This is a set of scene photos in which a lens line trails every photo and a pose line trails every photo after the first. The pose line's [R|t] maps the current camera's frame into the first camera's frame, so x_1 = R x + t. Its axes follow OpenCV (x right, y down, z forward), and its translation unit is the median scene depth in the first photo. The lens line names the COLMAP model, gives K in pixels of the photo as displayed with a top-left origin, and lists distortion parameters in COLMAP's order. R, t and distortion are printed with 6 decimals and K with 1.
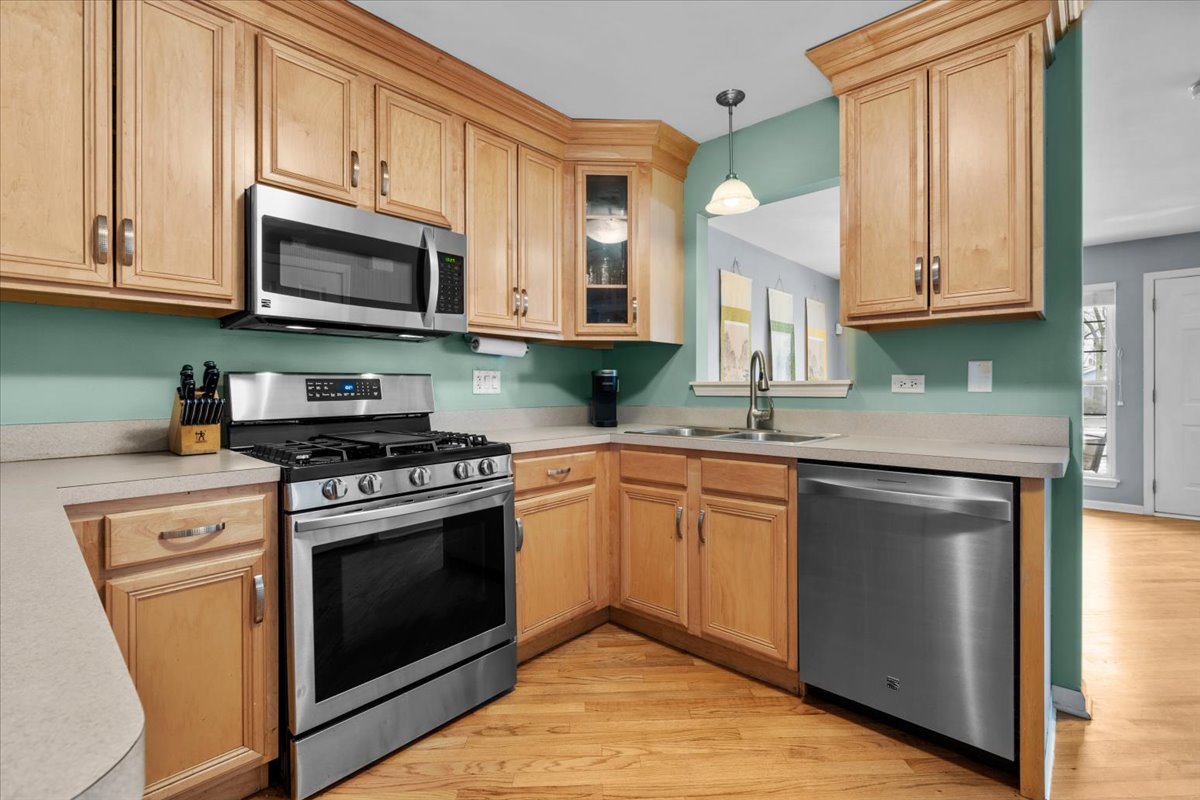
lens RADIAL K [[530.9, 0, 597.4], [0, 530.9, 393.6], [0, 0, 1]] dist [-0.003300, 0.000039]
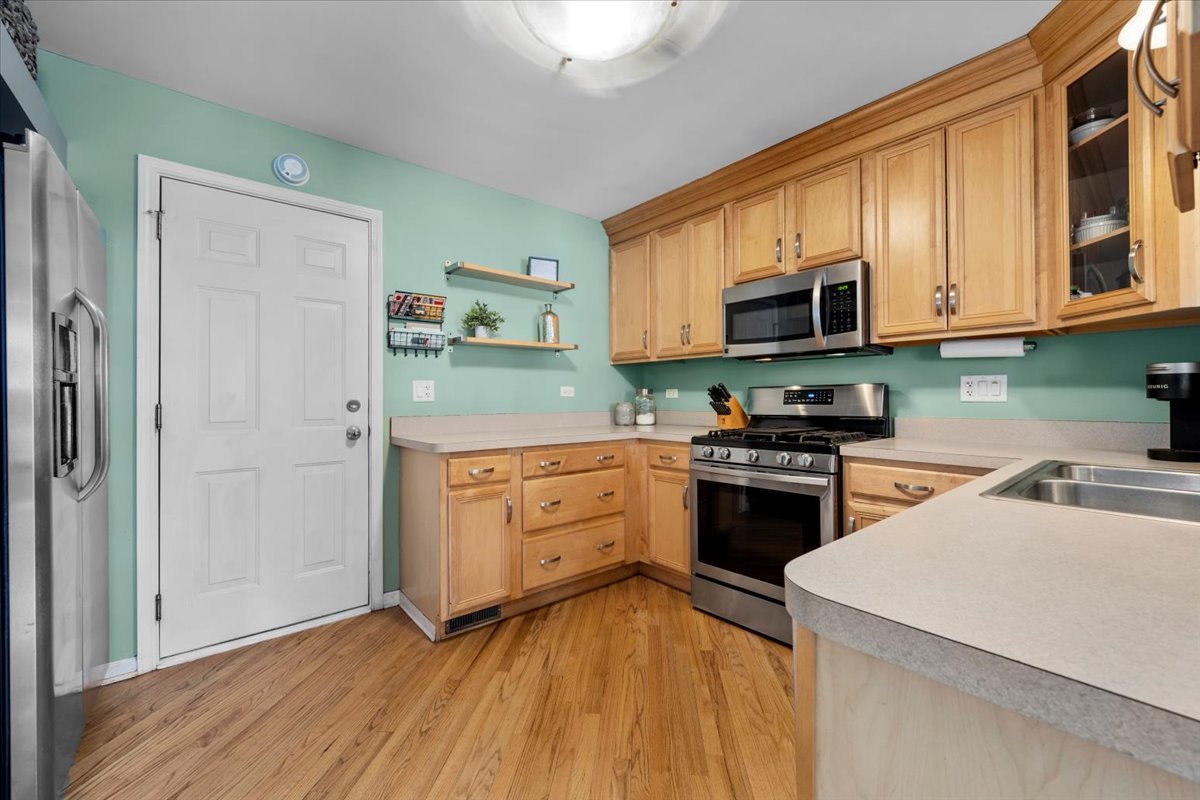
lens RADIAL K [[477.2, 0, 593.0], [0, 477.2, 394.9], [0, 0, 1]] dist [0.000278, -0.000045]
pose [[-0.132086, -0.000104, -0.991238, 0.818252], [-0.002891, 0.999996, 0.000280, -0.011017], [0.991234, 0.002902, -0.132085, 0.566559]]
